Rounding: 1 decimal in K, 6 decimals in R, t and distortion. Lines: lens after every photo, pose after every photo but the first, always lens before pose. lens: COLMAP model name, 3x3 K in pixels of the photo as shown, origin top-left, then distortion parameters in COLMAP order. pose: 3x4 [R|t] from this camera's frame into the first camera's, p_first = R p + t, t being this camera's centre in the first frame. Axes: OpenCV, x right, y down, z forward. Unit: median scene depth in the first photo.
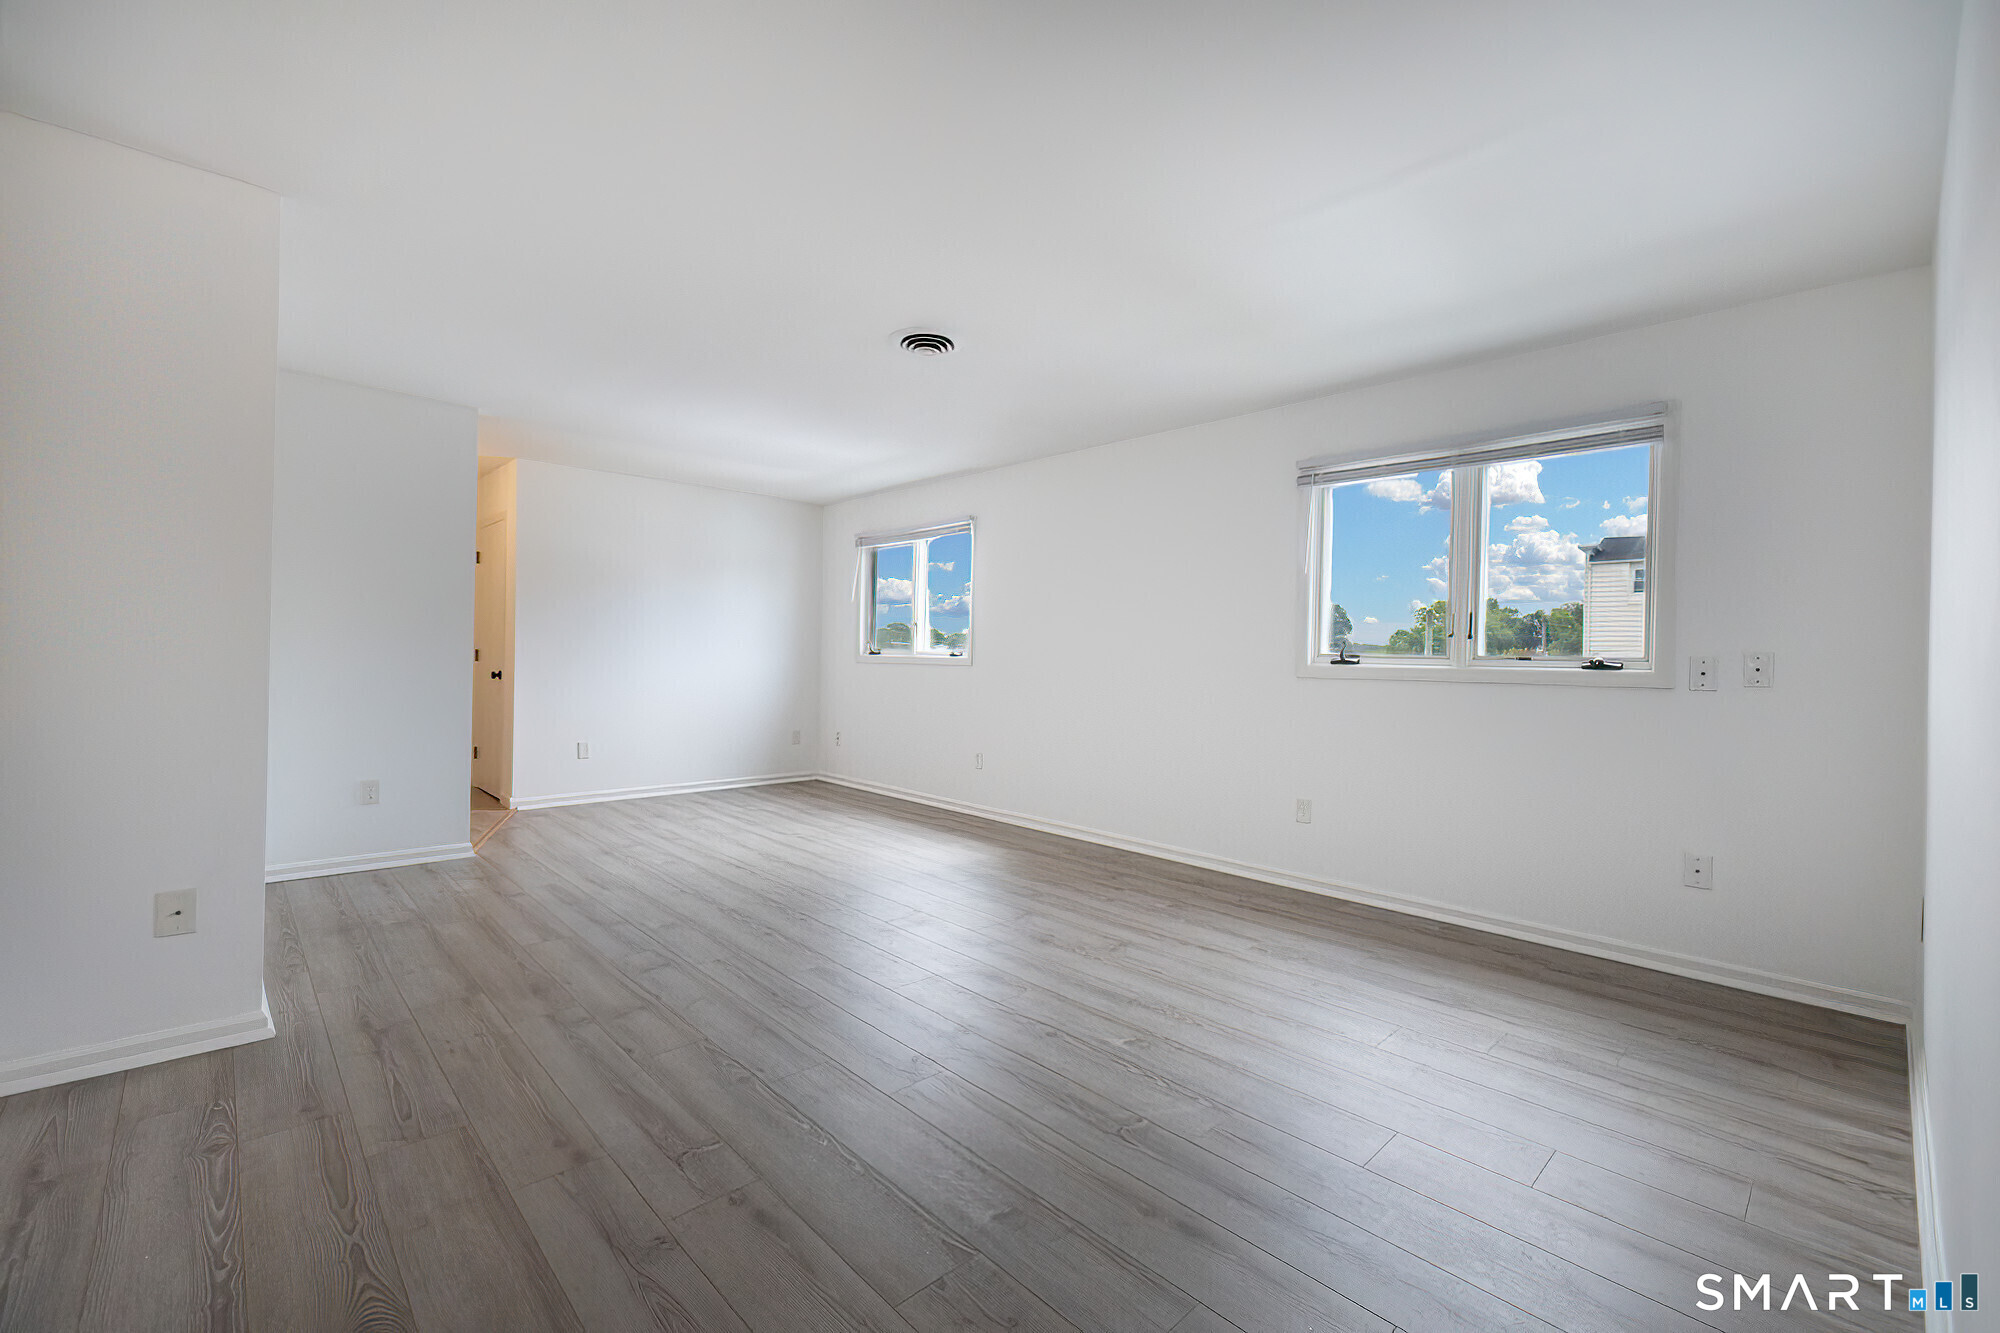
lens RADIAL K [[850.8, 0, 1016.4], [0, 850.8, 664.2], [0, 0, 1]] dist [-0.002716, -0.000709]
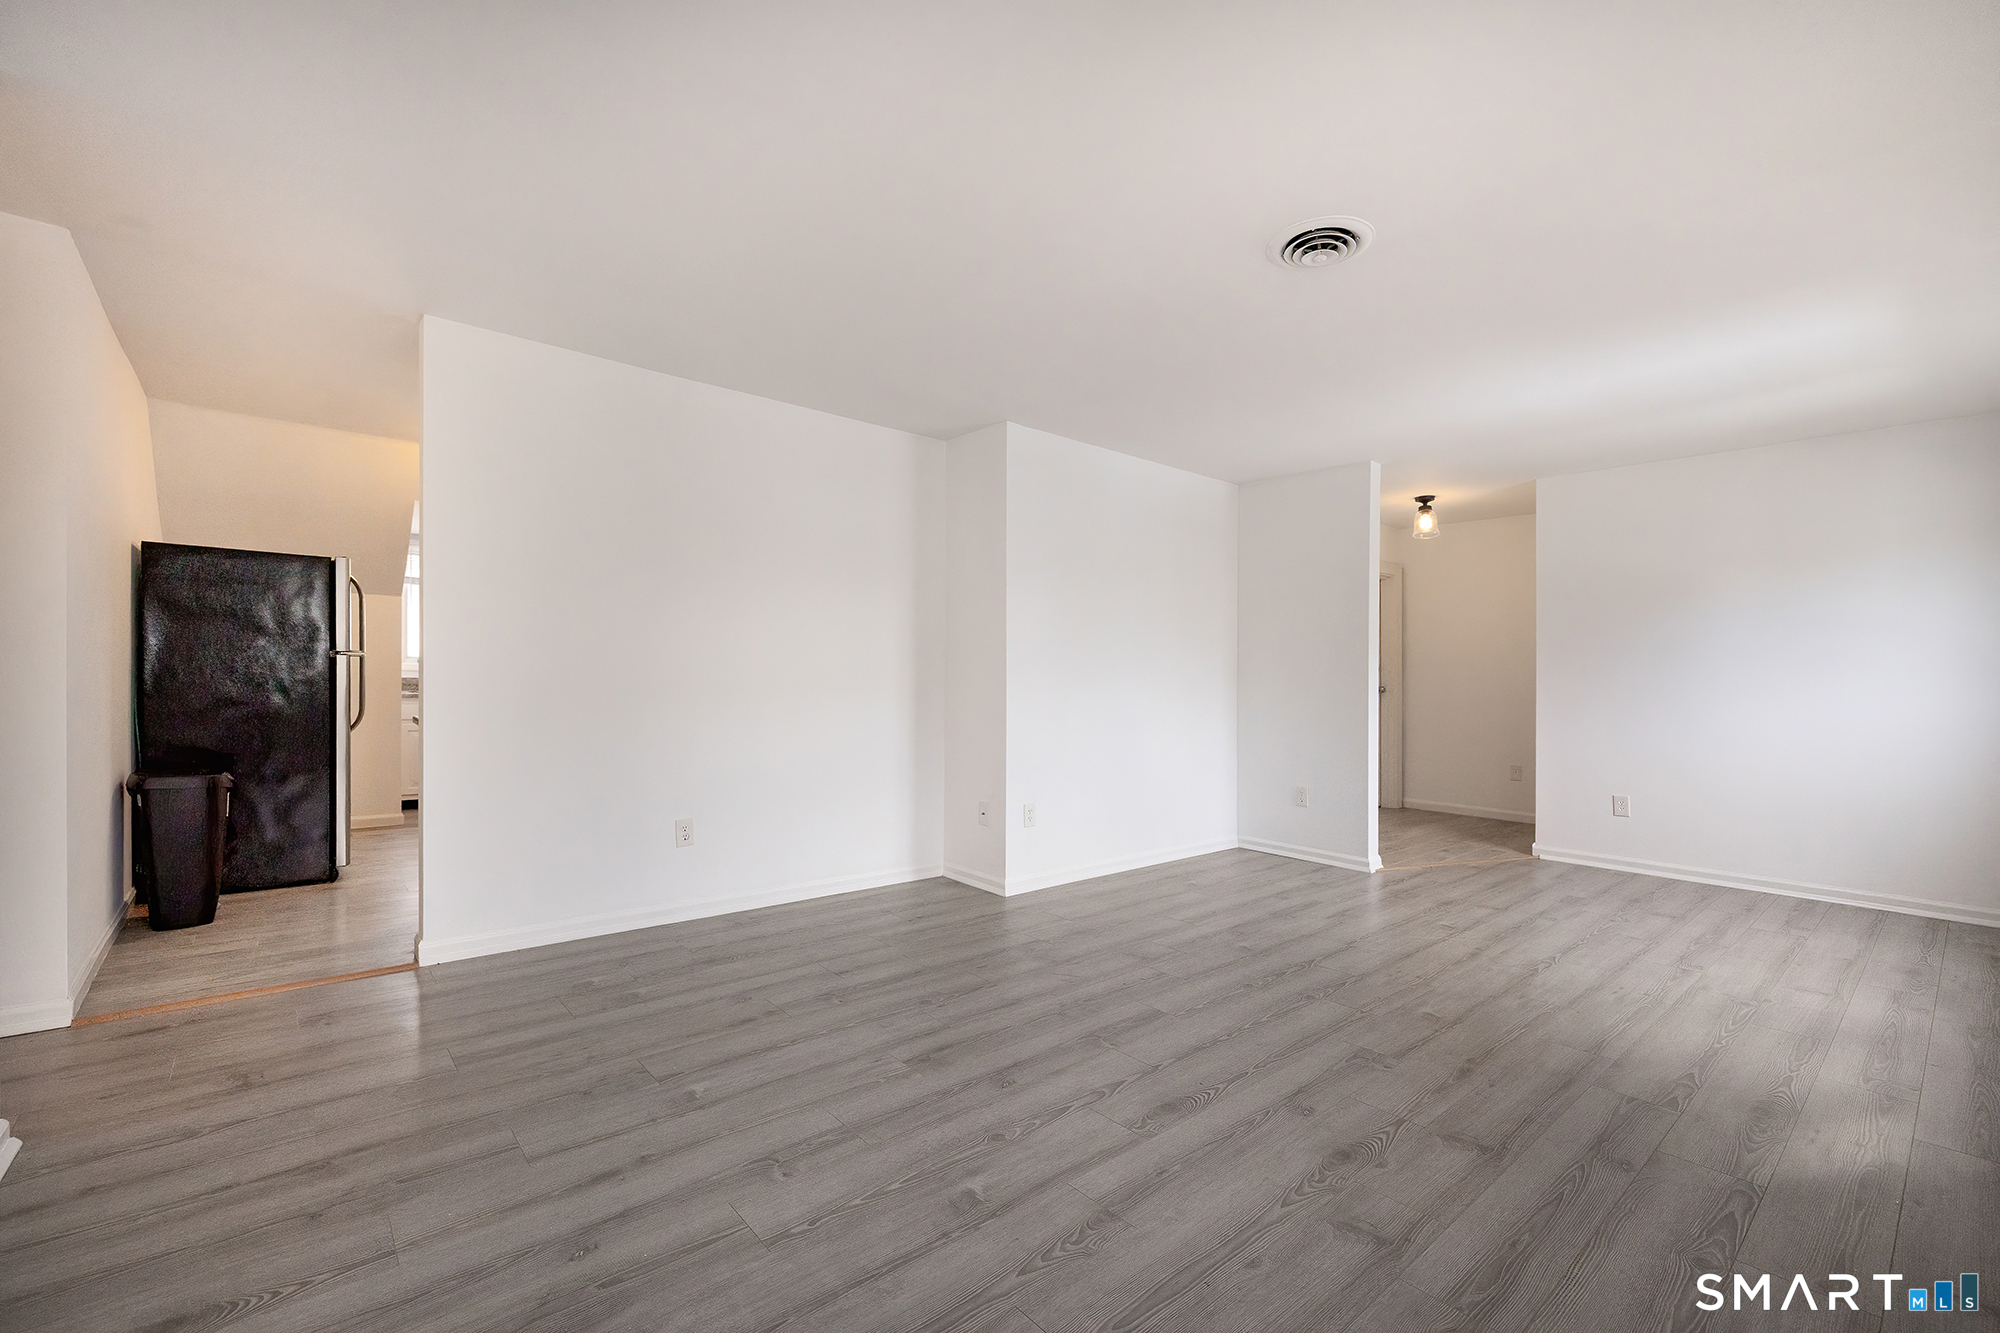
lens RADIAL K [[837.1, 0, 1011.0], [0, 837.1, 663.2], [0, 0, 1]] dist [0.001235, -0.000359]
pose [[-0.051513, -0.028375, -0.998269, 0.680839], [-0.023969, 0.999343, -0.027169, -0.007934], [0.998385, 0.022528, -0.052159, 0.810806]]
